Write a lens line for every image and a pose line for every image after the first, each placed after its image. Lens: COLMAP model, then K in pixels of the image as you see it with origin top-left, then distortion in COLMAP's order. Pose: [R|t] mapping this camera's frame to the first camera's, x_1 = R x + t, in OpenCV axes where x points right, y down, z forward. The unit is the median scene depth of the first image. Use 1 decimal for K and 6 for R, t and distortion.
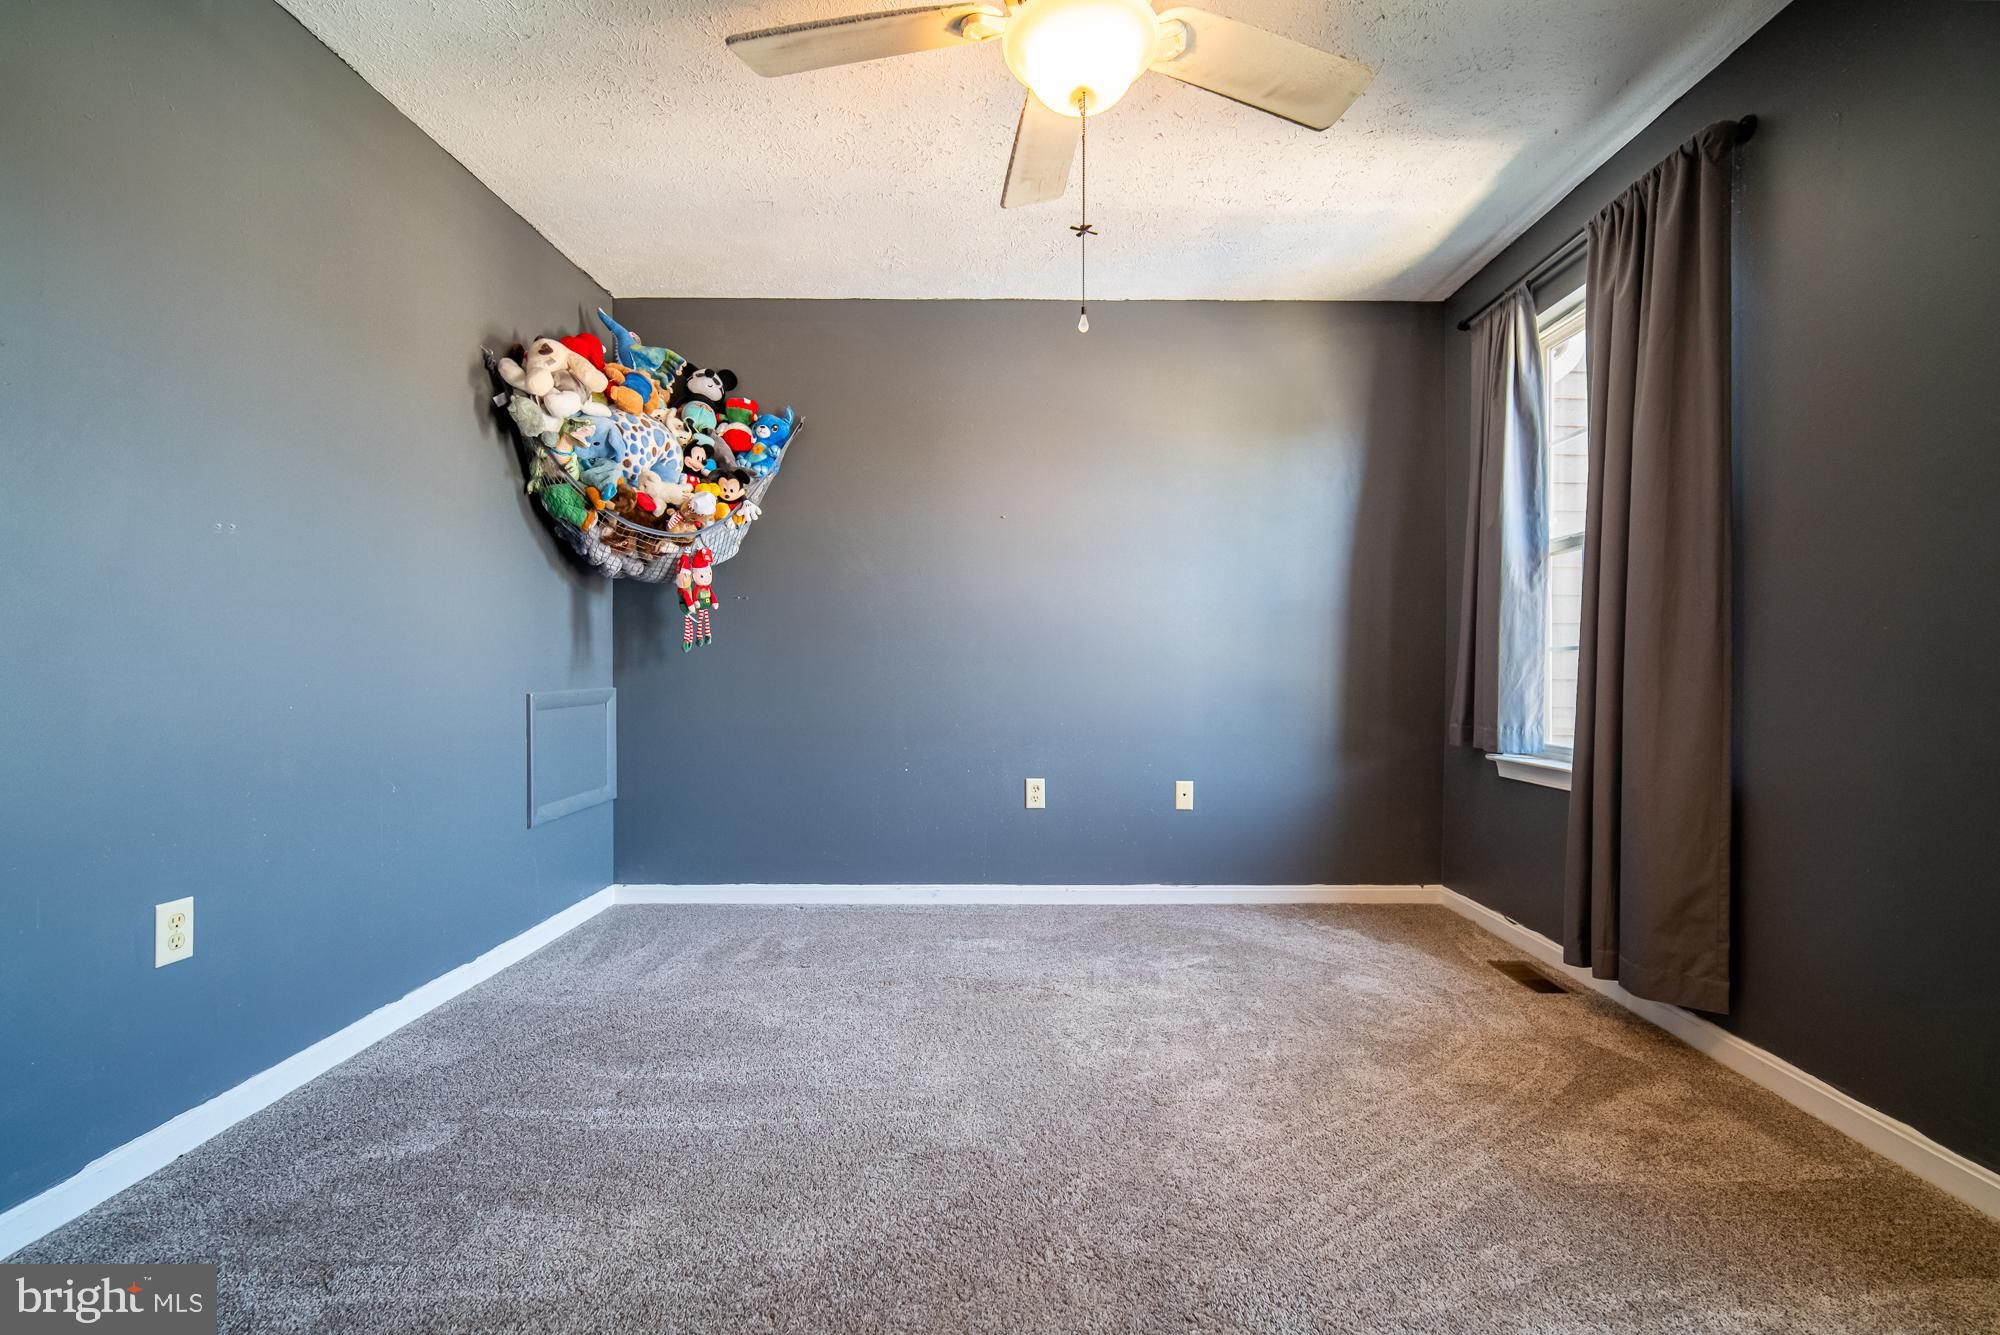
lens RADIAL K [[891.4, 0, 1004.1], [0, 891.4, 671.6], [0, 0, 1]] dist [-0.010715, 0.000784]
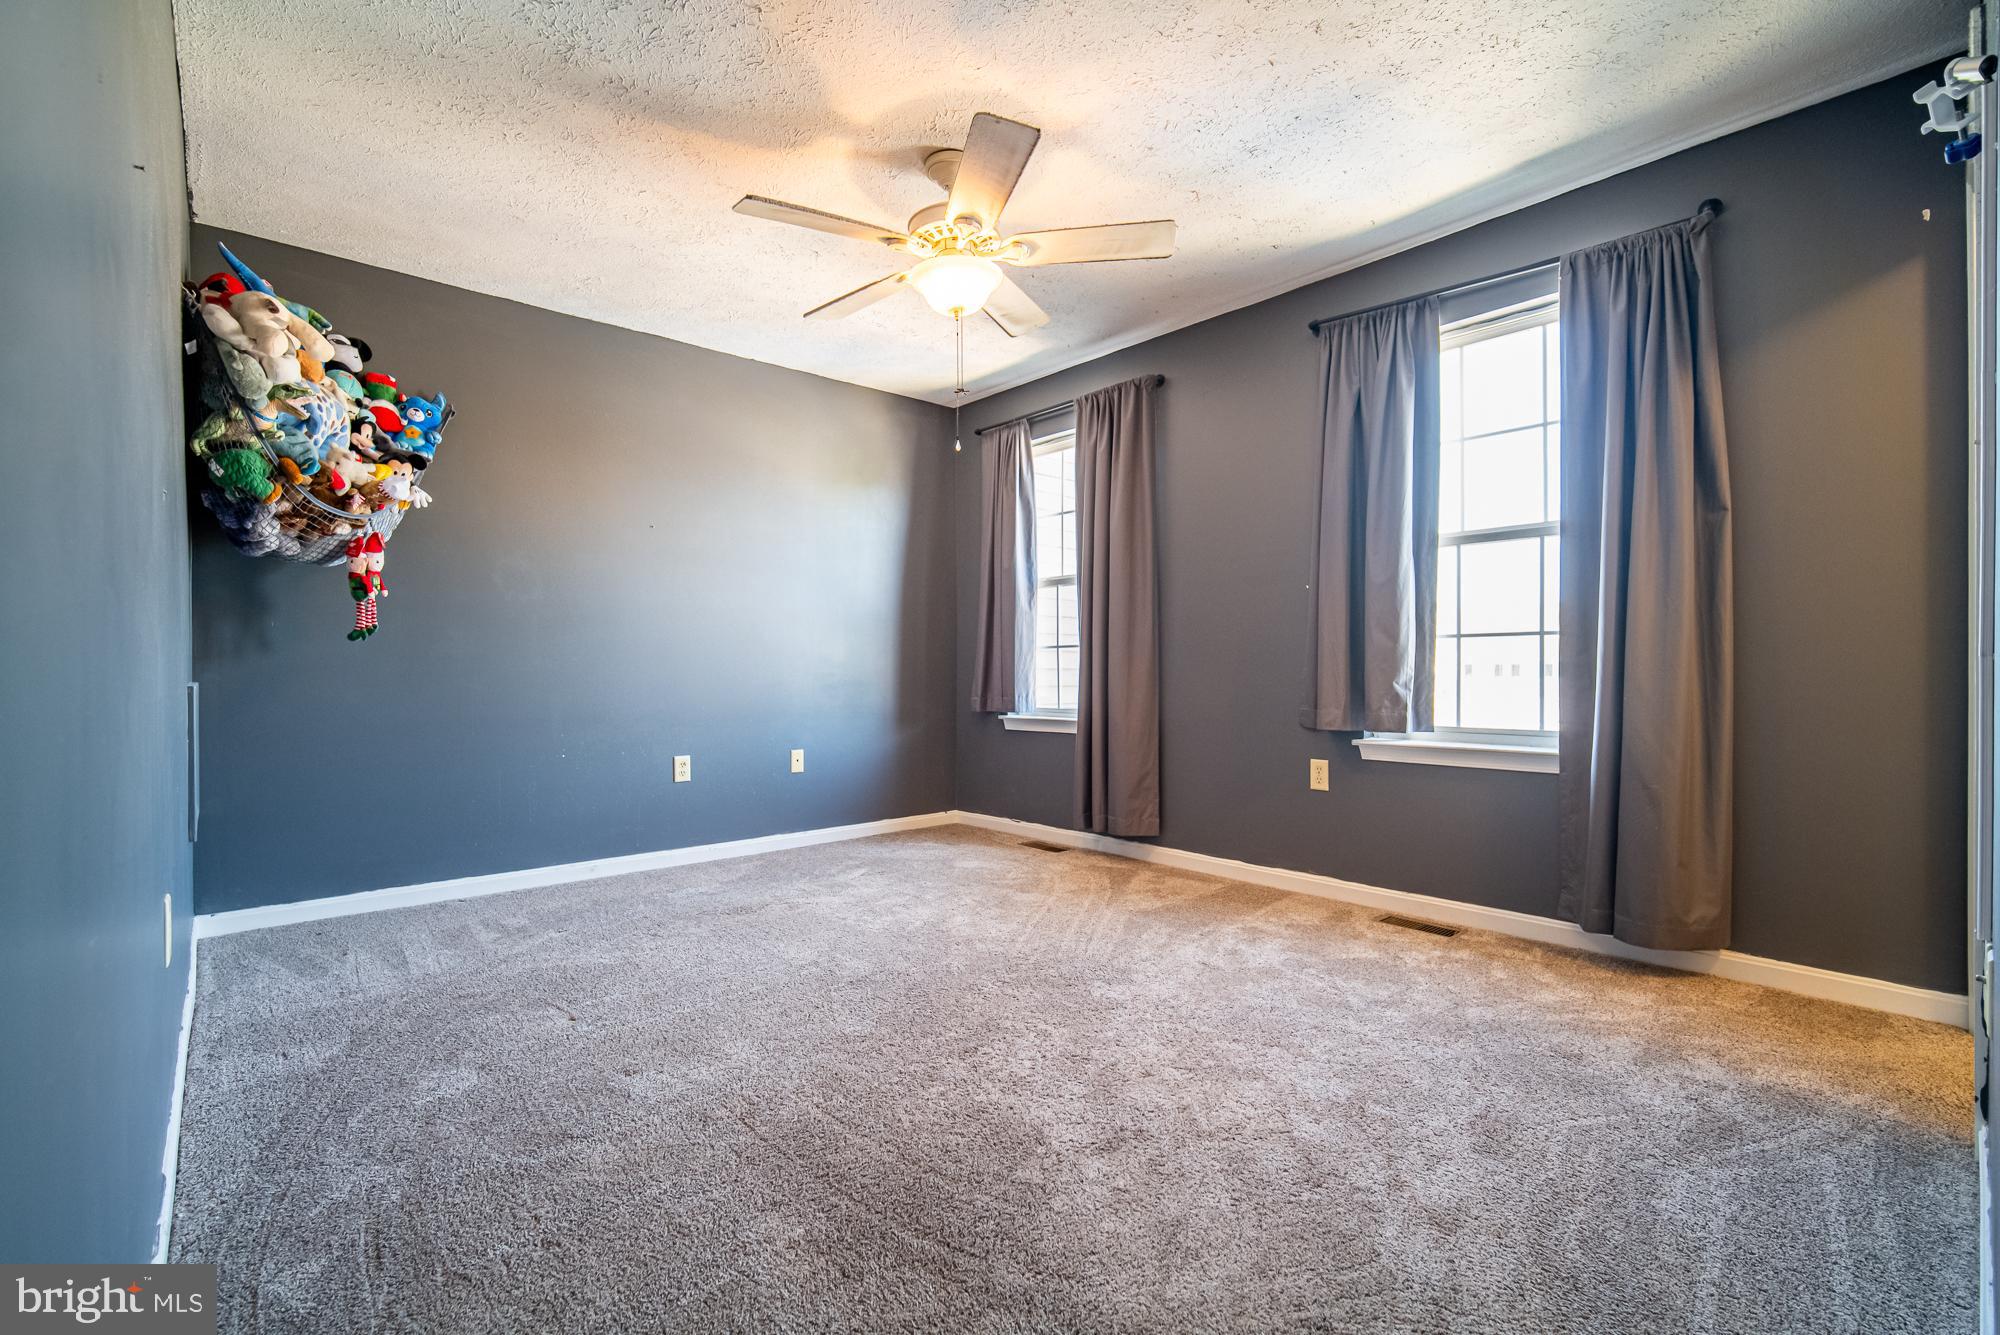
lens RADIAL K [[869.9, 0, 1000.0], [0, 869.9, 667.5], [0, 0, 1]] dist [-0.014799, 0.005879]
pose [[0.751171, -0.004439, 0.660092, -0.468118], [0.008892, 0.999955, -0.003394, 0.015513], [-0.660047, 0.008419, 0.751177, -0.137195]]
